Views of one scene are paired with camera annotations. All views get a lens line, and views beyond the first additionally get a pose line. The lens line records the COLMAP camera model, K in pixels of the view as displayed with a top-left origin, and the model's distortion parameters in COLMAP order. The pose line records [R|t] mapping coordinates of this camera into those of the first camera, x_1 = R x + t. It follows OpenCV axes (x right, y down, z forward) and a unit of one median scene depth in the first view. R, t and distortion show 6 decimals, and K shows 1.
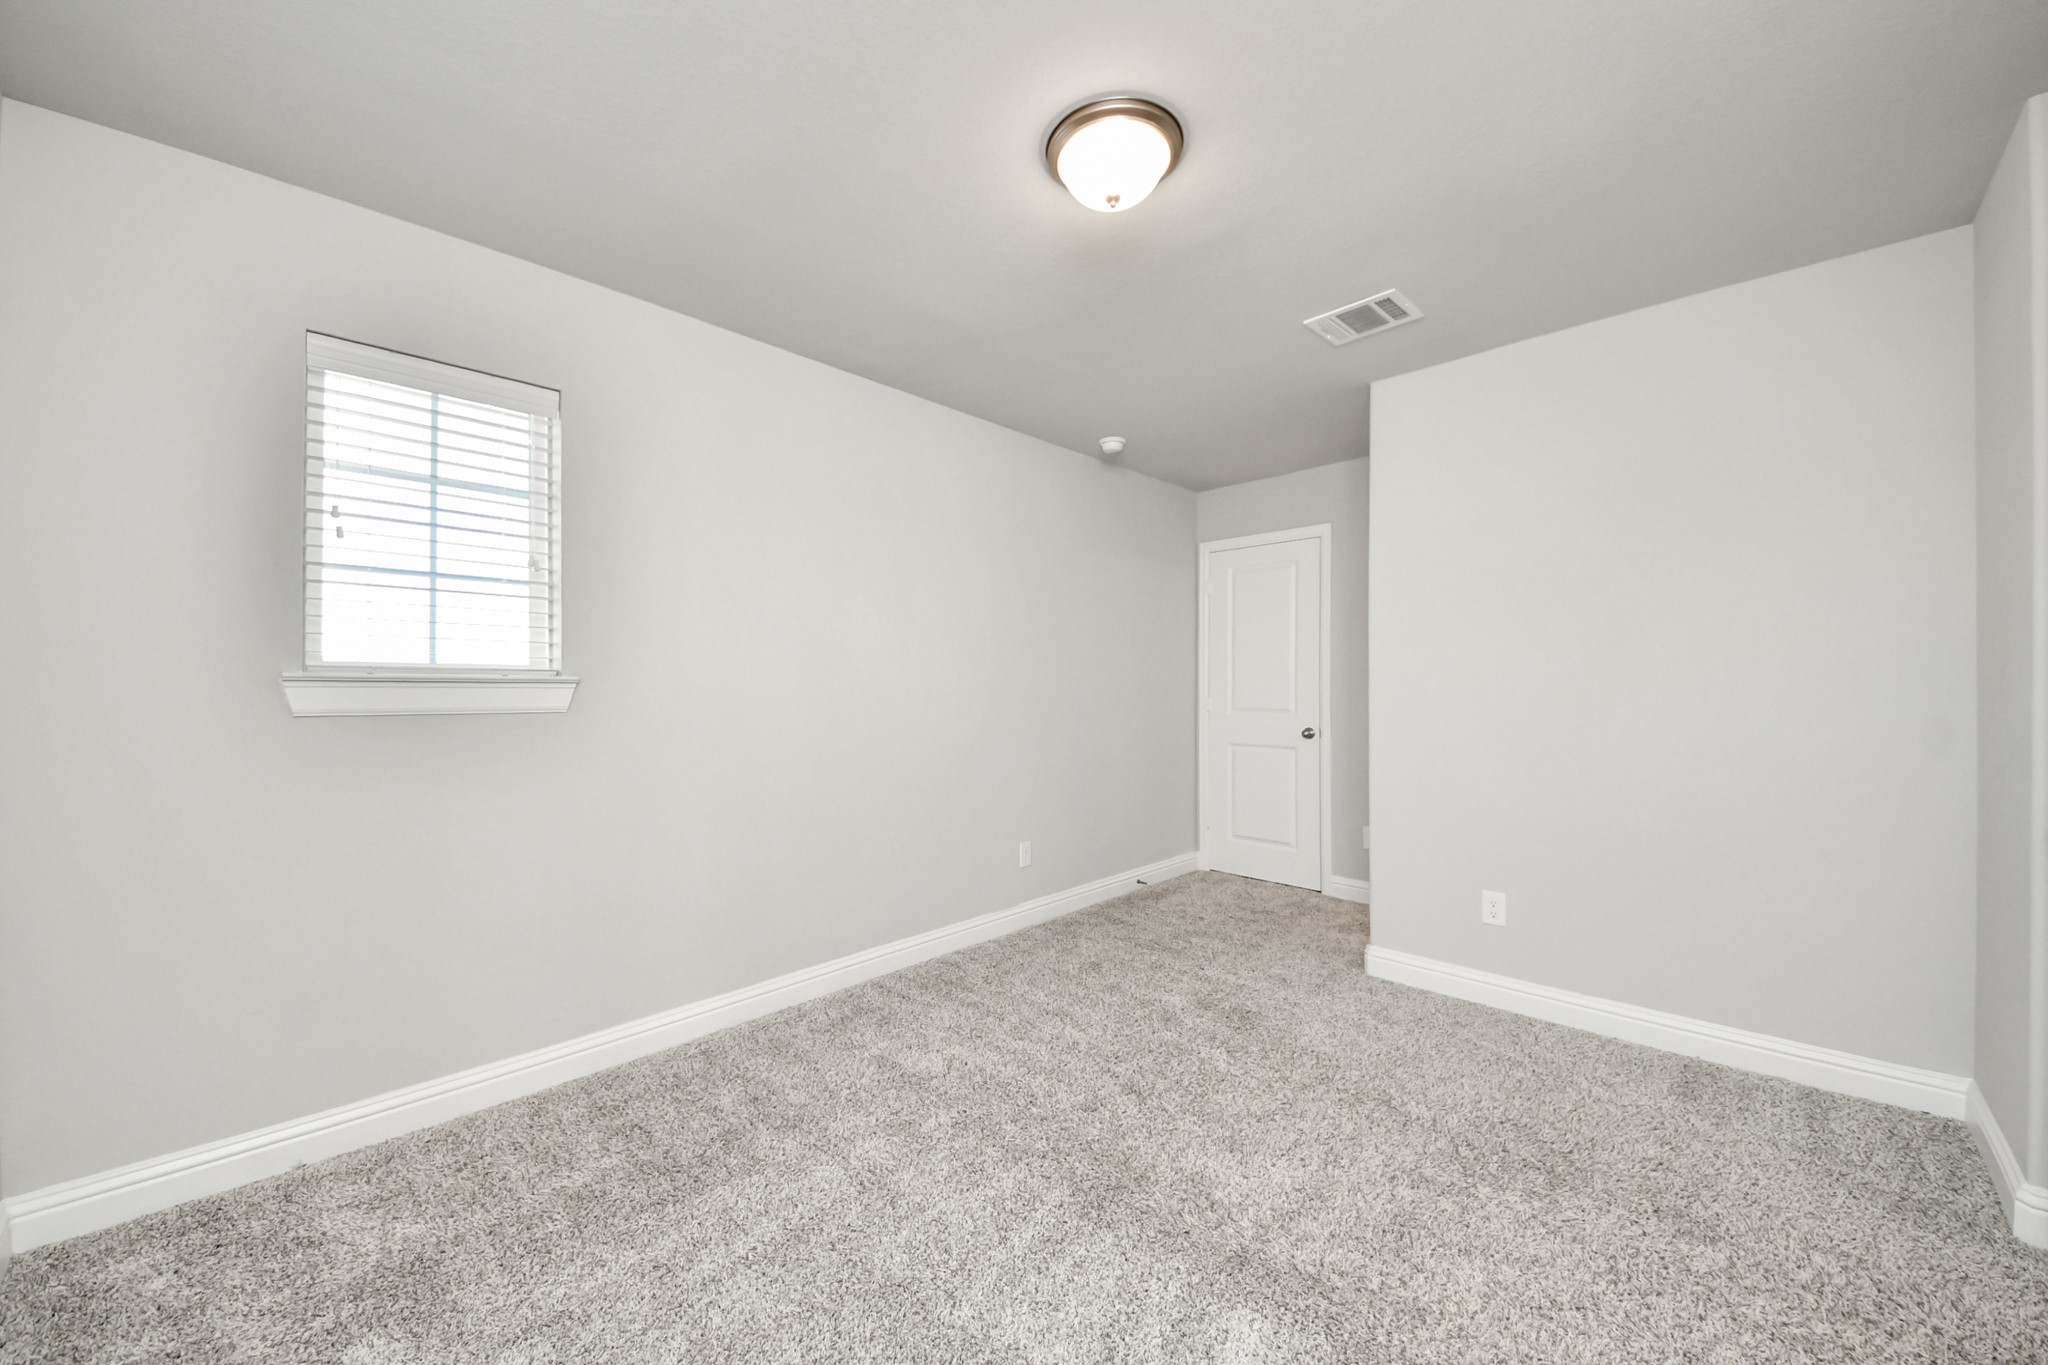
lens RADIAL K [[742.4, 0, 1013.3], [0, 742.4, 686.6], [0, 0, 1]] dist [0.039808, -0.026461]
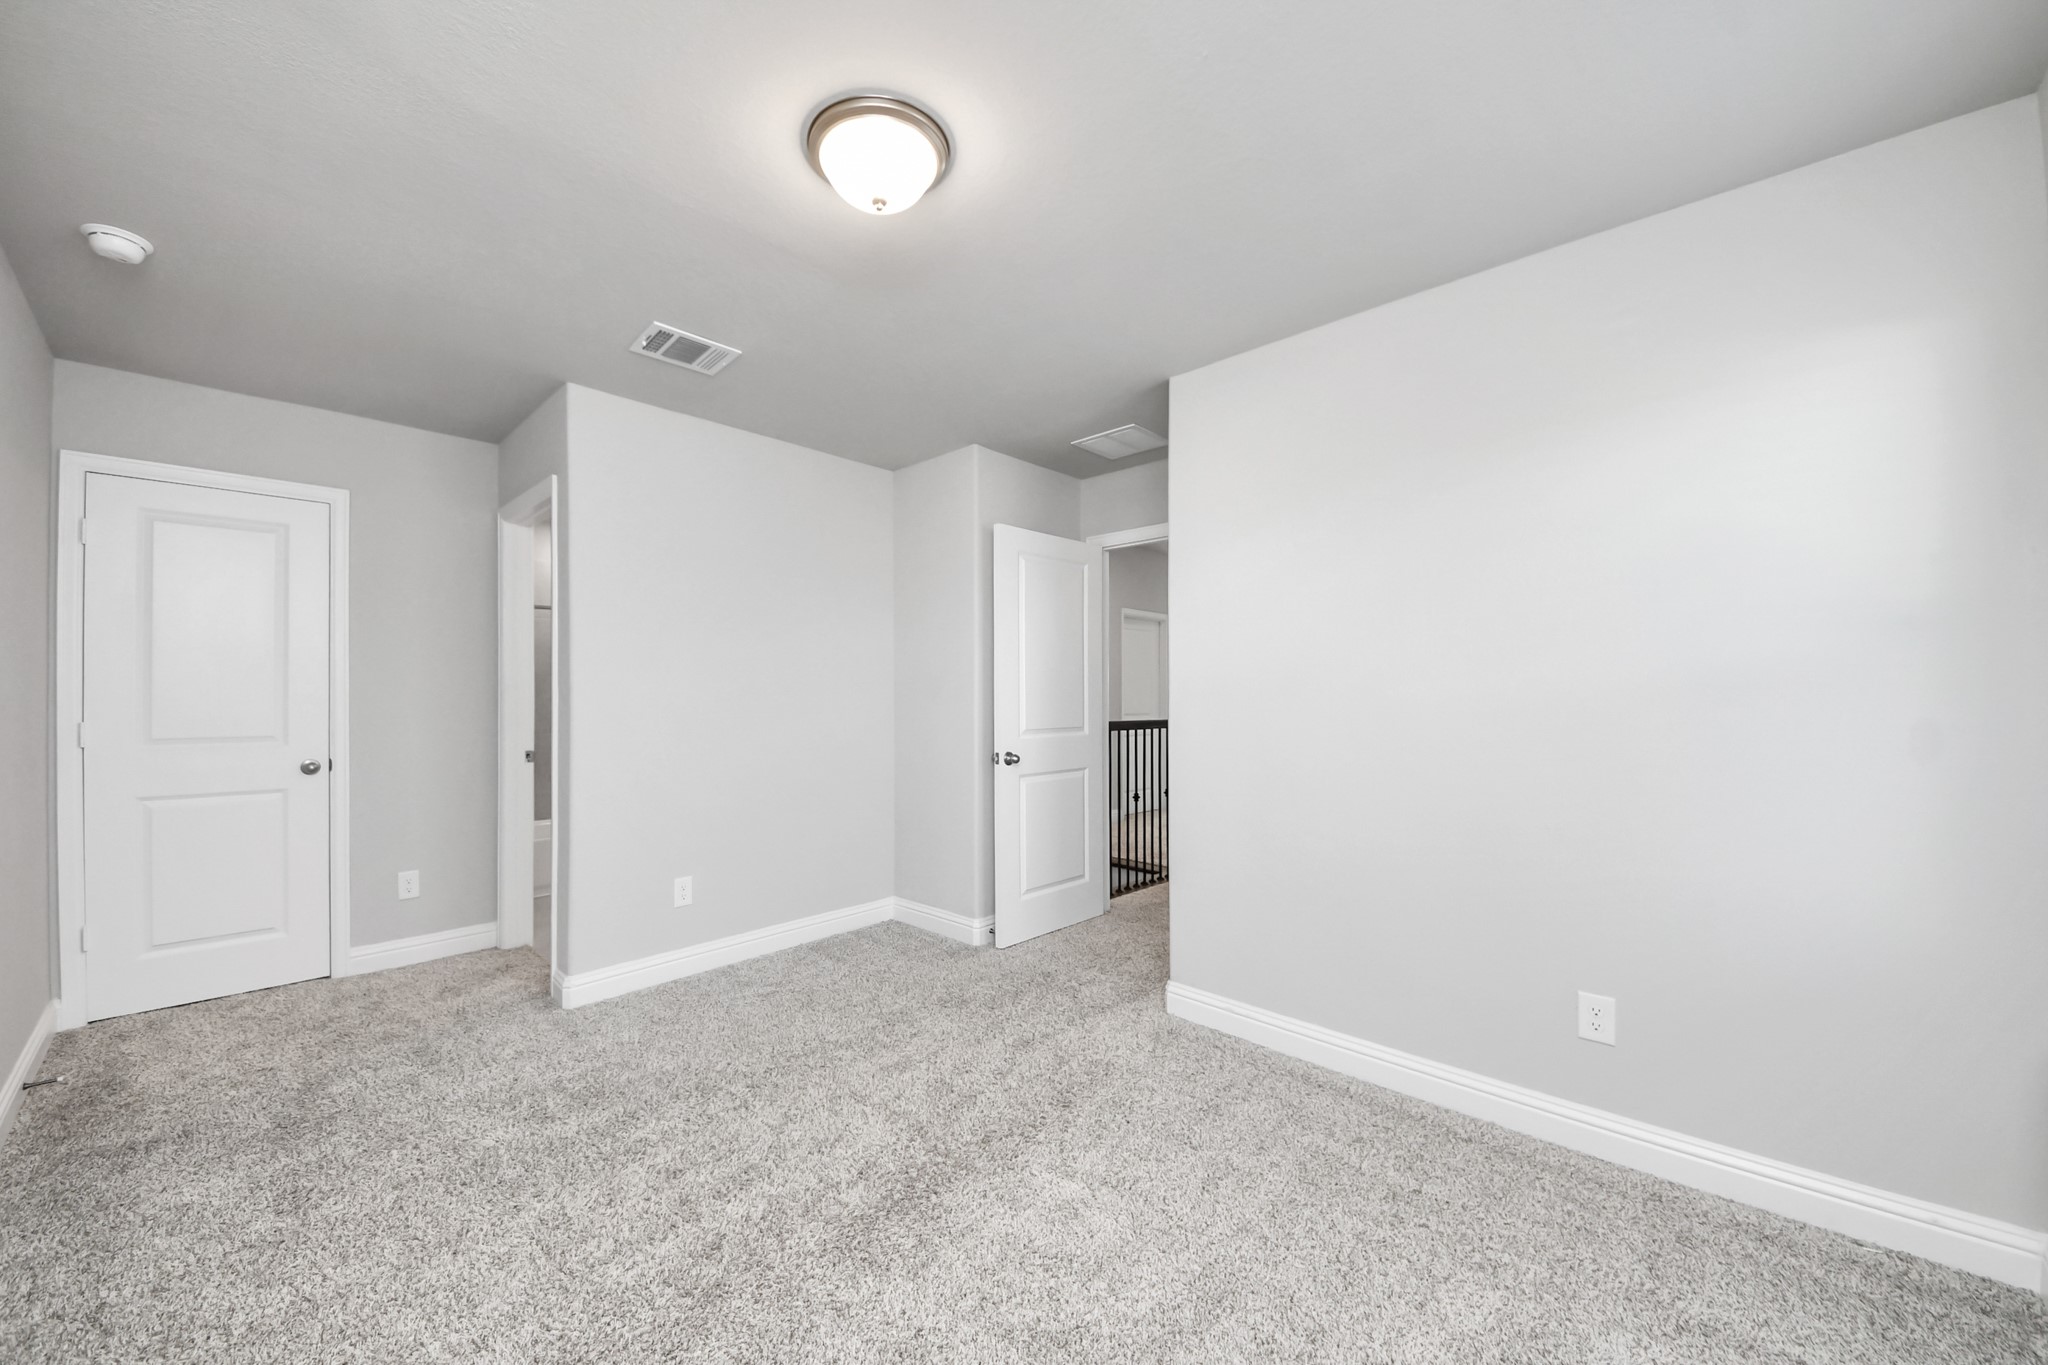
lens RADIAL K [[698.5, 0, 1019.4], [0, 698.5, 695.4], [0, 0, 1]] dist [0.000020, -0.005888]
pose [[-0.000311, 0.002565, 0.999997, -0.356934], [0.003024, 0.999992, -0.002564, -0.005378], [-0.999995, 0.003023, -0.000319, 0.381516]]
